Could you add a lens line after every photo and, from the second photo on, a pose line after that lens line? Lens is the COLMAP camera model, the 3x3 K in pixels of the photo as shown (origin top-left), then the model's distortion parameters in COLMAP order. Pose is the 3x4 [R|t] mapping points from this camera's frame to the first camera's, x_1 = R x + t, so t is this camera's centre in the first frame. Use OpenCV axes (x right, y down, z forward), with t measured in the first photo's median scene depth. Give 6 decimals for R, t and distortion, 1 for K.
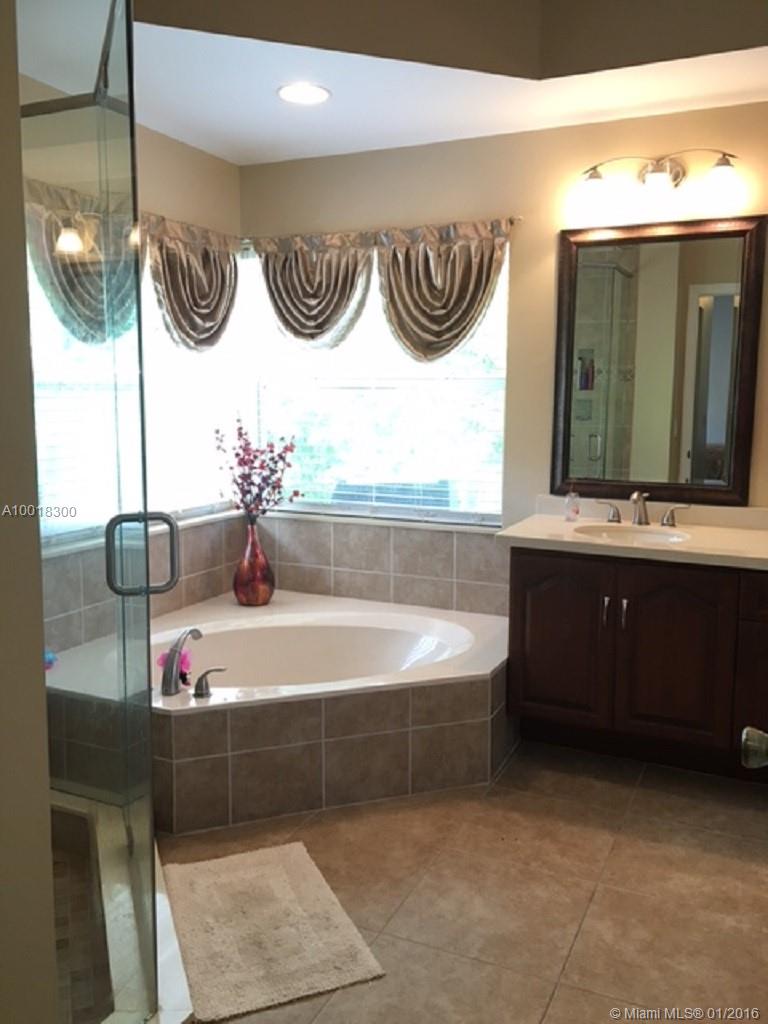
lens RADIAL K [[874.8, 0, 384.4], [0, 874.8, 514.6], [0, 0, 1]] dist [0.073851, -0.096855]
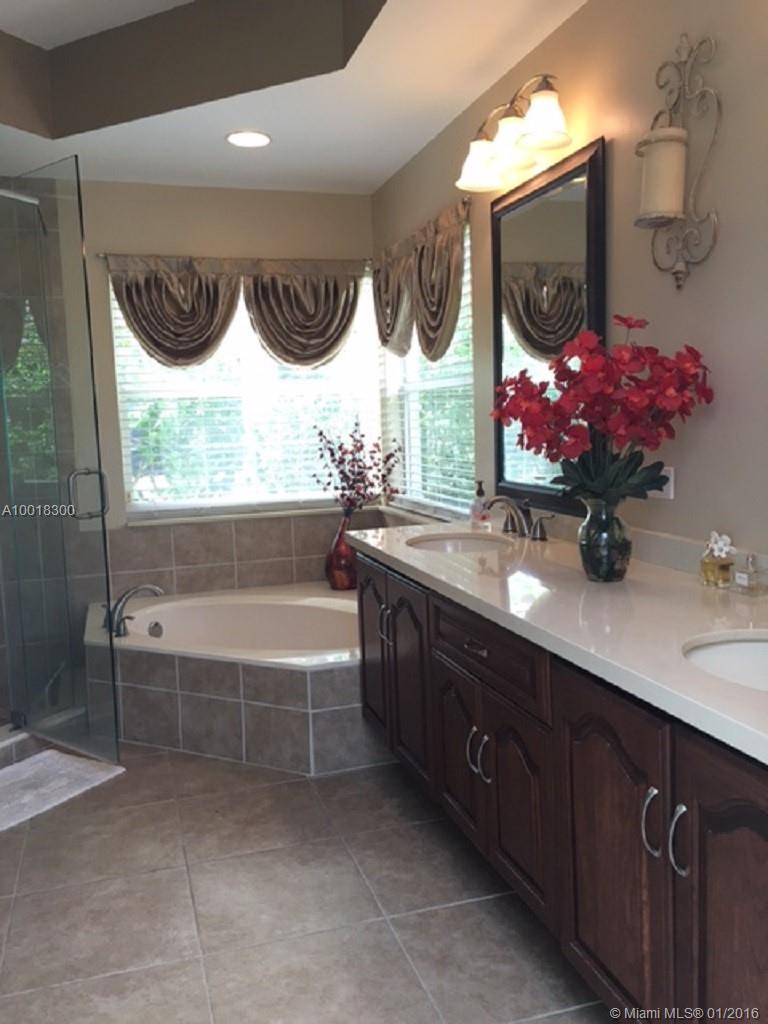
lens RADIAL K [[874.8, 0, 380.5], [0, 874.8, 512.5], [0, 0, 1]] dist [0.073851, -0.096855]
pose [[0.665162, 0.051303, -0.744934, 0.889221], [-0.061659, 0.998004, 0.013676, -0.014723], [0.744149, 0.036835, 0.666998, 0.366470]]
